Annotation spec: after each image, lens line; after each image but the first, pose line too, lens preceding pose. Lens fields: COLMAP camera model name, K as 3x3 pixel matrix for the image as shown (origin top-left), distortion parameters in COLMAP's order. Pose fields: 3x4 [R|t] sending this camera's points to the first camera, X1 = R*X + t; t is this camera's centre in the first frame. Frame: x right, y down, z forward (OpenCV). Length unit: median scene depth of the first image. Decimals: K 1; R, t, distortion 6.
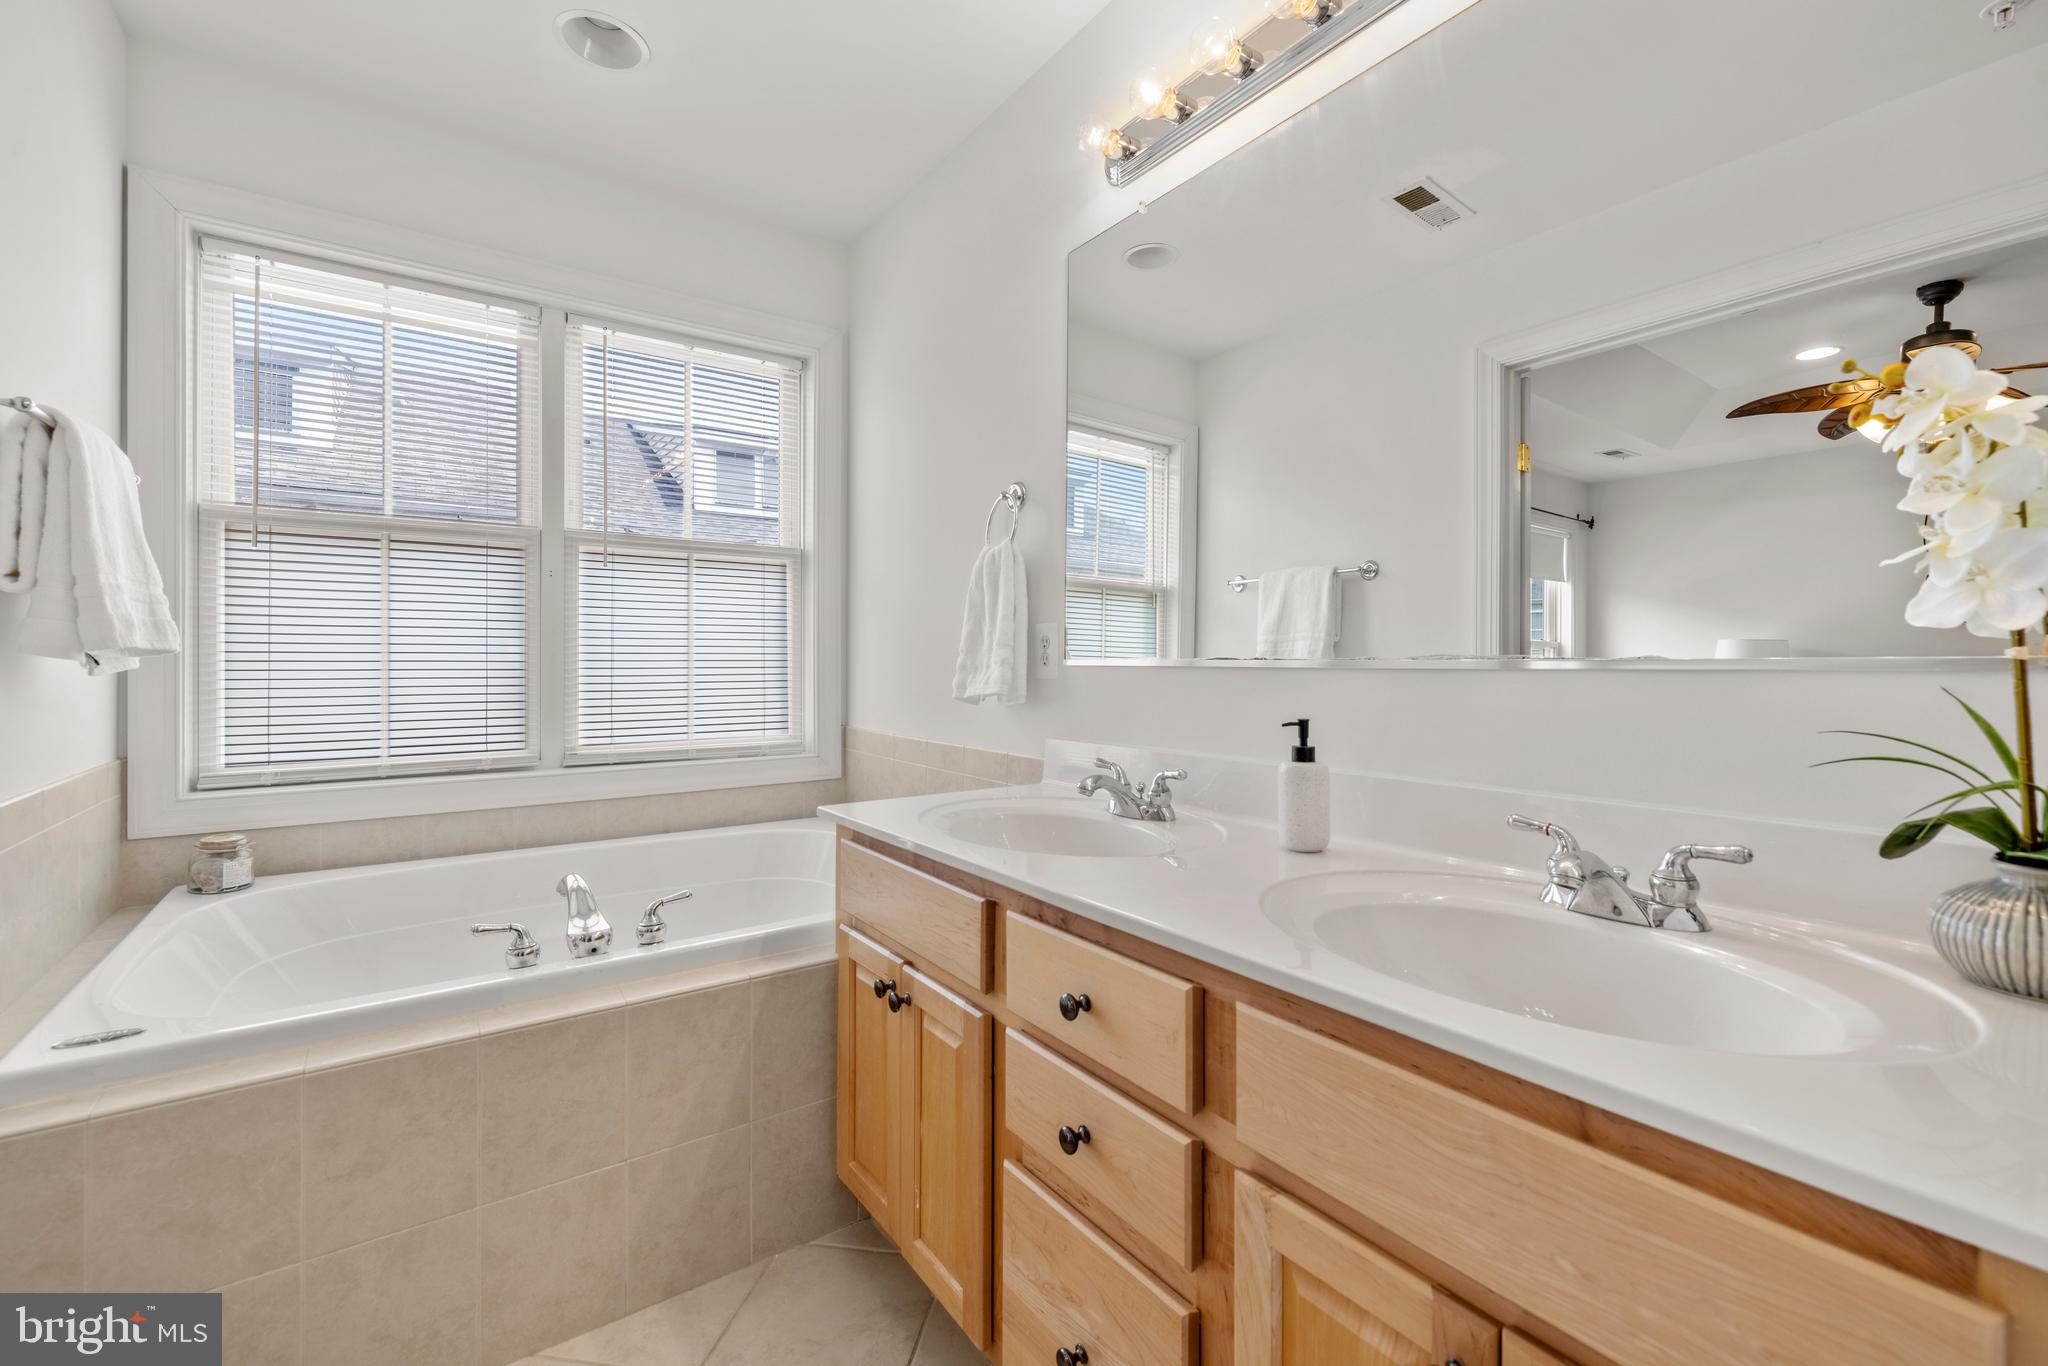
lens RADIAL K [[858.3, 0, 1026.5], [0, 858.3, 667.4], [0, 0, 1]] dist [0.001756, -0.000205]
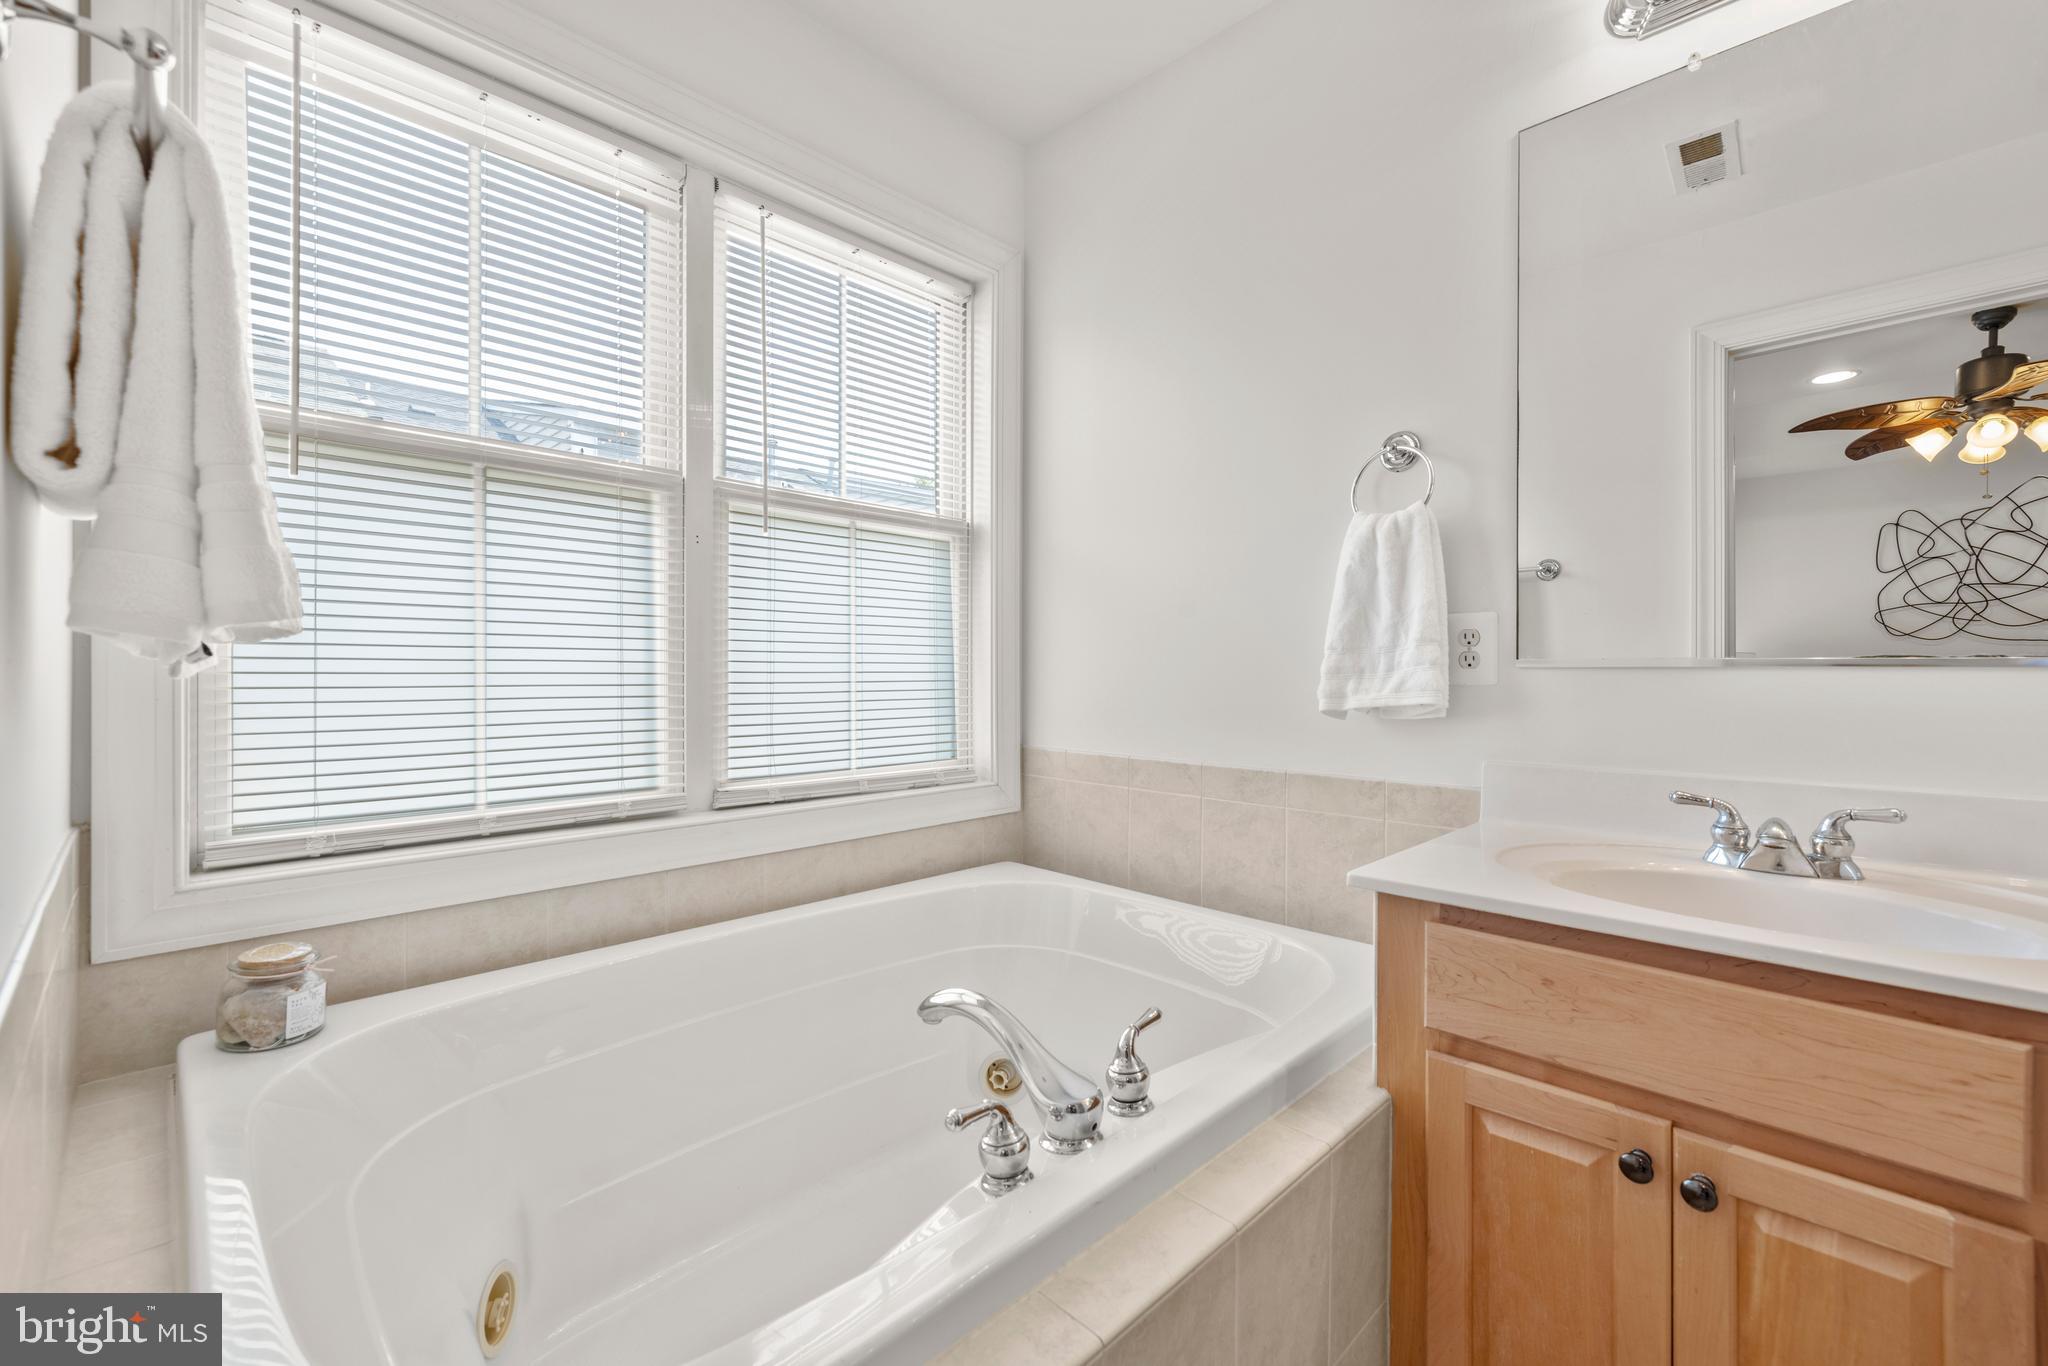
lens RADIAL K [[858.3, 0, 1025.8], [0, 858.3, 677.7], [0, 0, 1]] dist [0.001756, -0.000205]
pose [[0.985146, 0.001103, 0.171713, -0.478120], [-0.000904, 0.999999, -0.001233, 0.007180], [-0.171714, 0.001059, 0.985146, 0.293640]]
